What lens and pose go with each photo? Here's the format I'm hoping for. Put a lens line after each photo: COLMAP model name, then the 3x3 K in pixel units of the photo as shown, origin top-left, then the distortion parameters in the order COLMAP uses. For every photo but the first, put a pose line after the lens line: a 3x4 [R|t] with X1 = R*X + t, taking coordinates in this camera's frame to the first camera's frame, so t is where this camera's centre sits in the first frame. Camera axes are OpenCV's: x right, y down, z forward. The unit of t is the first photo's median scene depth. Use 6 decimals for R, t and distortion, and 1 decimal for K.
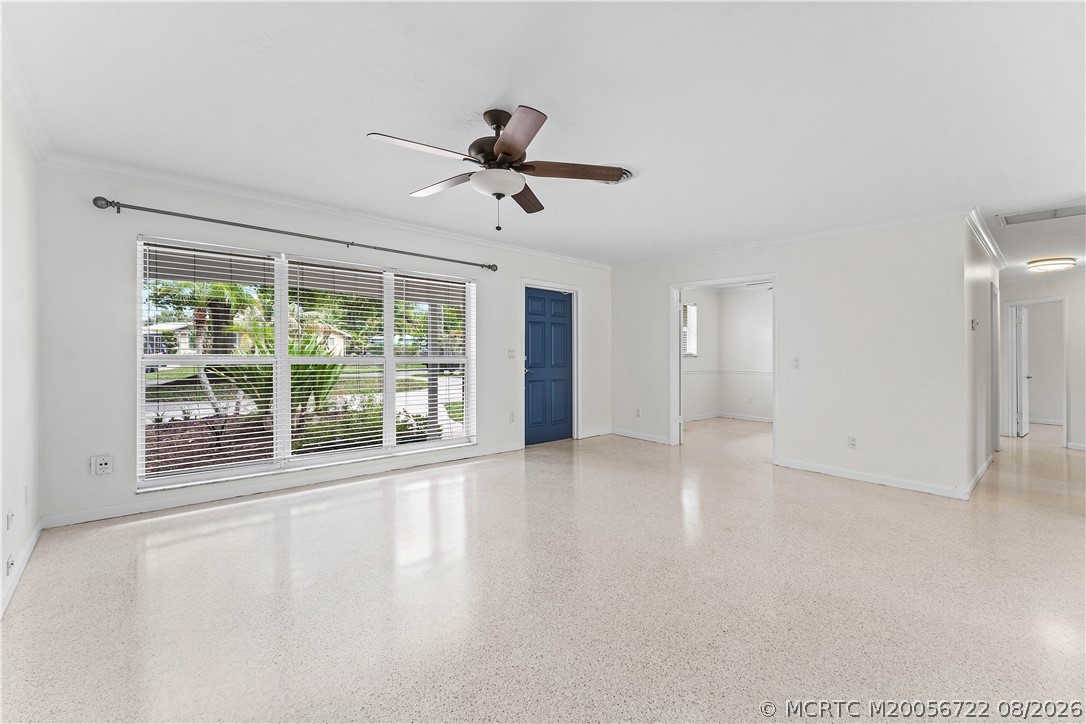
lens RADIAL K [[470.1, 0, 543.0], [0, 470.1, 362.0], [0, 0, 1]] dist [0.000243, -0.000020]
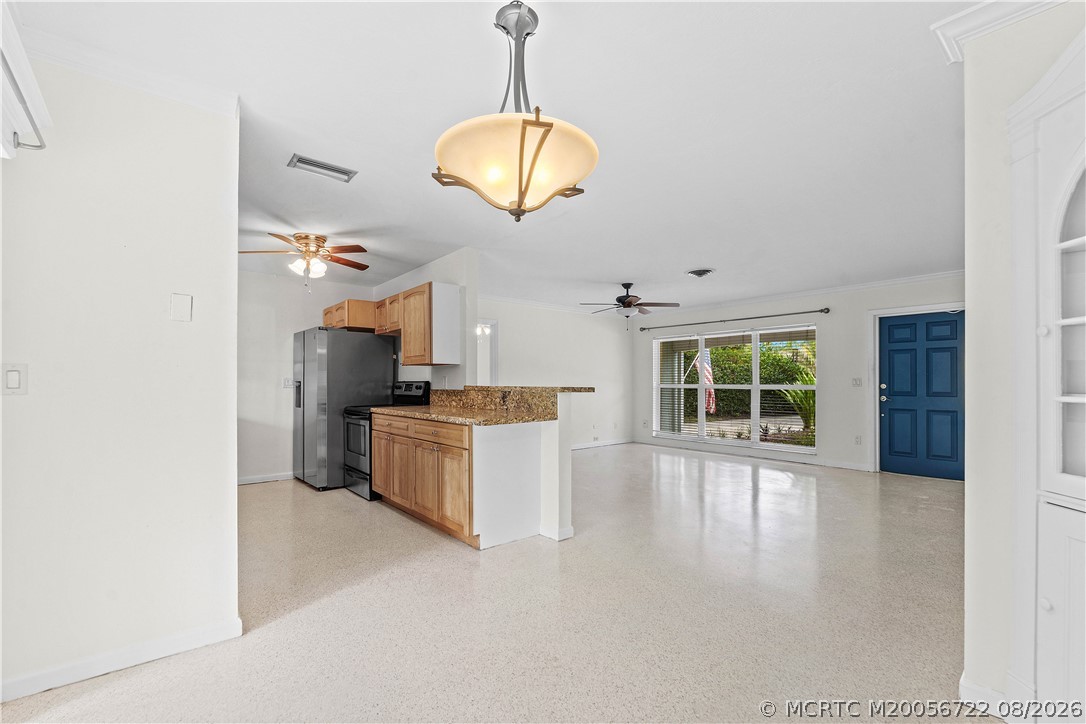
lens RADIAL K [[464.9, 0, 545.5], [0, 464.9, 381.7], [0, 0, 1]] dist [-0.000486, -0.000048]
pose [[-0.049736, -0.002932, -0.998758, 1.029484], [-0.009369, 0.999953, -0.002469, -0.008499], [0.998718, 0.009234, -0.049761, 0.315551]]
